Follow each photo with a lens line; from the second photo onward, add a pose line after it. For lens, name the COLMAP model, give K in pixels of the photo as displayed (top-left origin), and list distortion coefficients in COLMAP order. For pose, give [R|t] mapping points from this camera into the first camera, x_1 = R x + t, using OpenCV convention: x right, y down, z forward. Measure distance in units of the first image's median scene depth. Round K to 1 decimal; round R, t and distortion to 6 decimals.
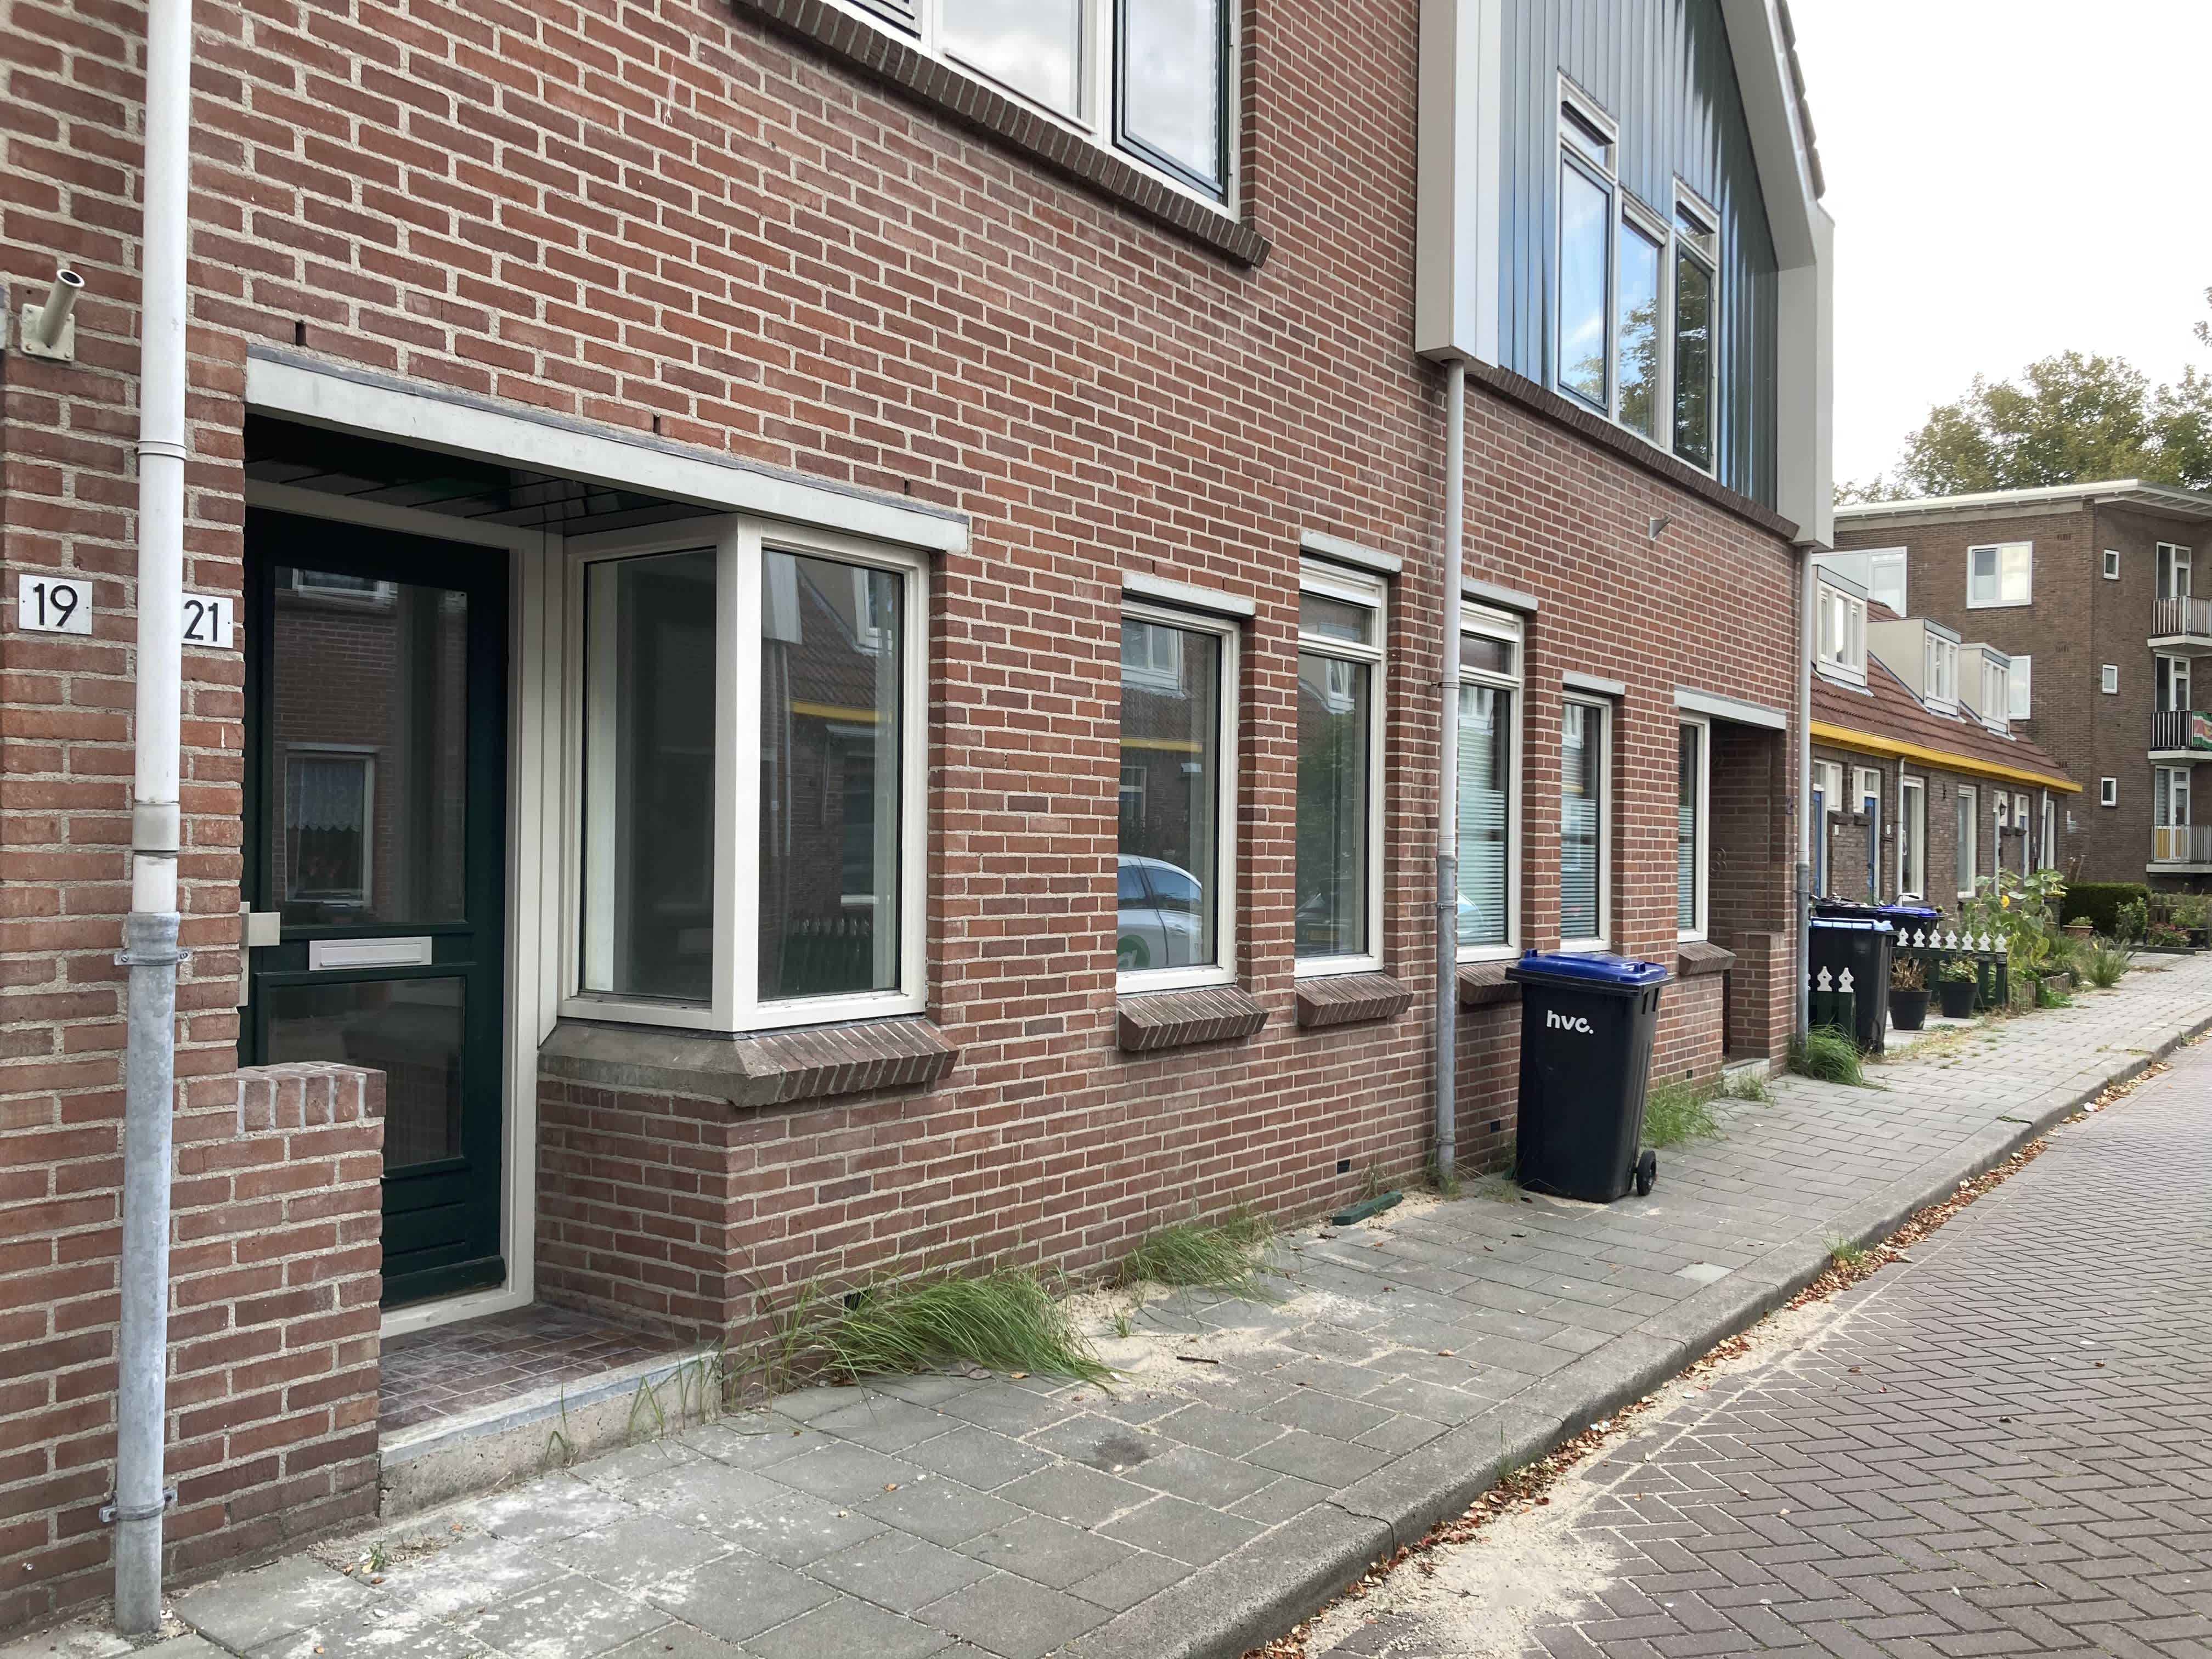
lens RADIAL K [[1824.4, 0, 1106.0], [0, 1824.4, 829.5], [0, 0, 1]] dist [0.135288, -0.360755]
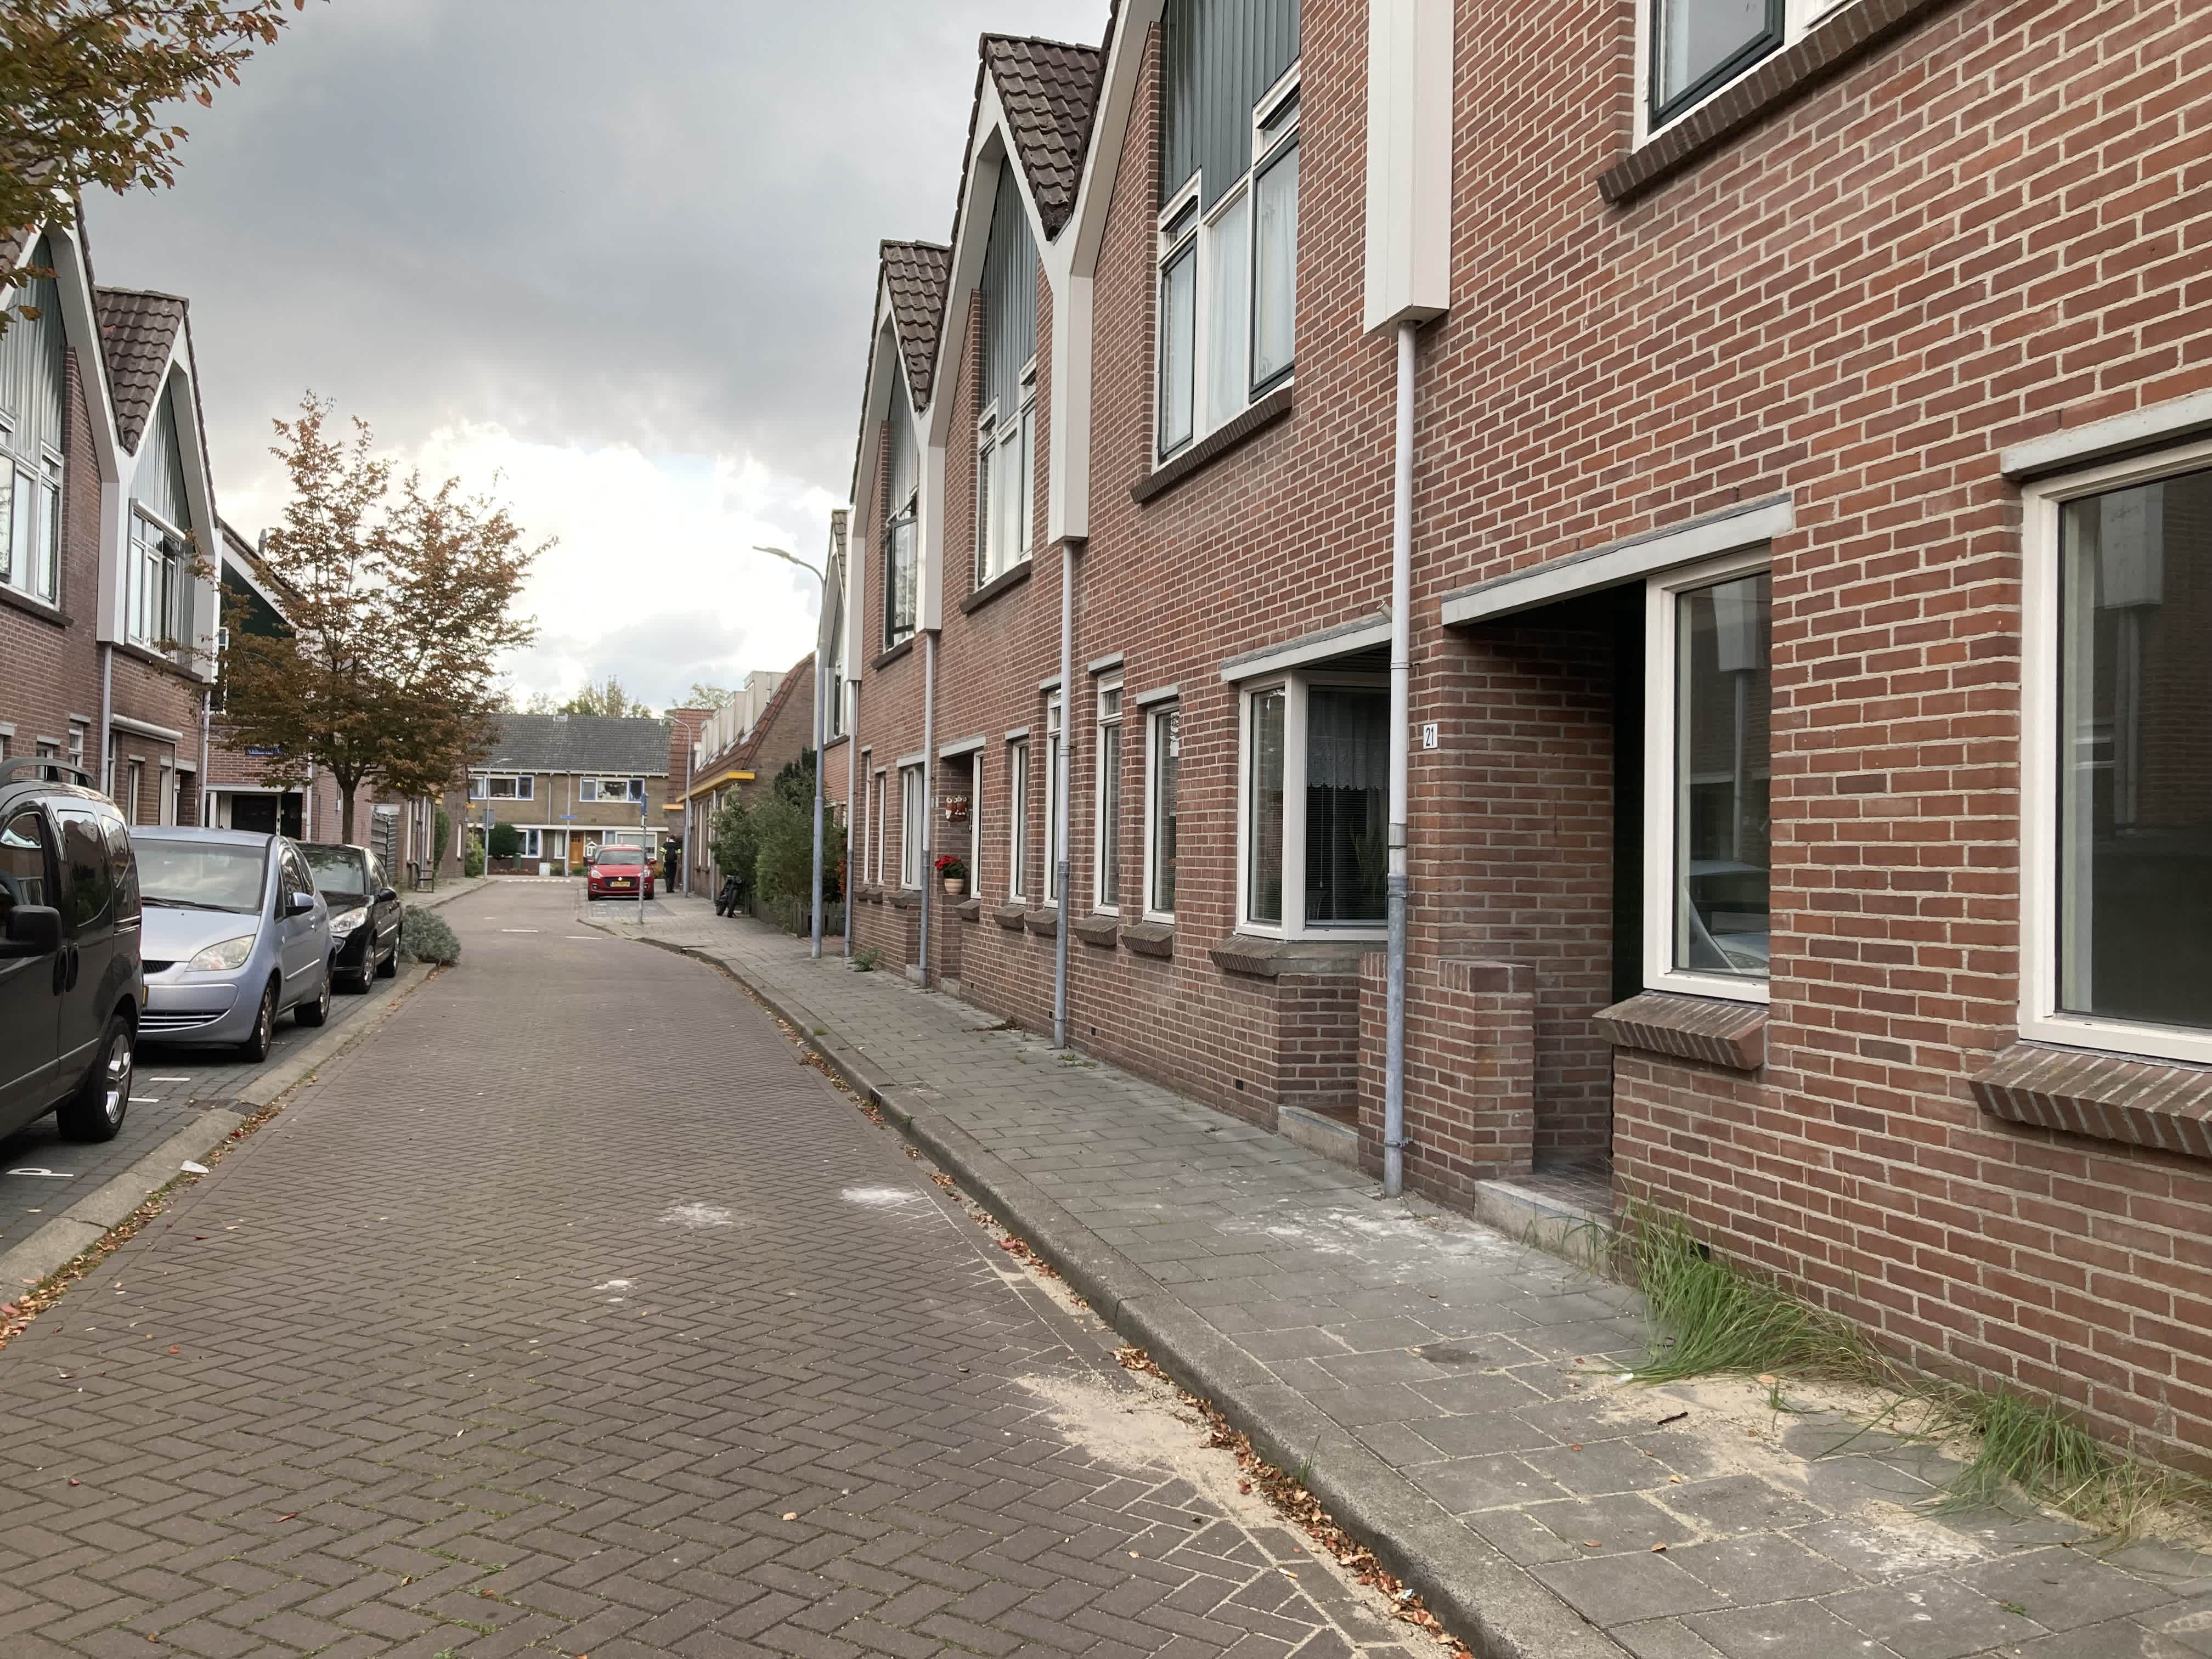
lens RADIAL K [[1818.6, 0, 1106.0], [0, 1818.6, 829.5], [0, 0, 1]] dist [-0.006568, 0.043677]
pose [[-0.617451, -0.043071, -0.785430, 0.895582], [-0.025153, 0.999070, -0.035013, 0.048763], [0.786207, -0.001863, -0.617960, 1.319191]]
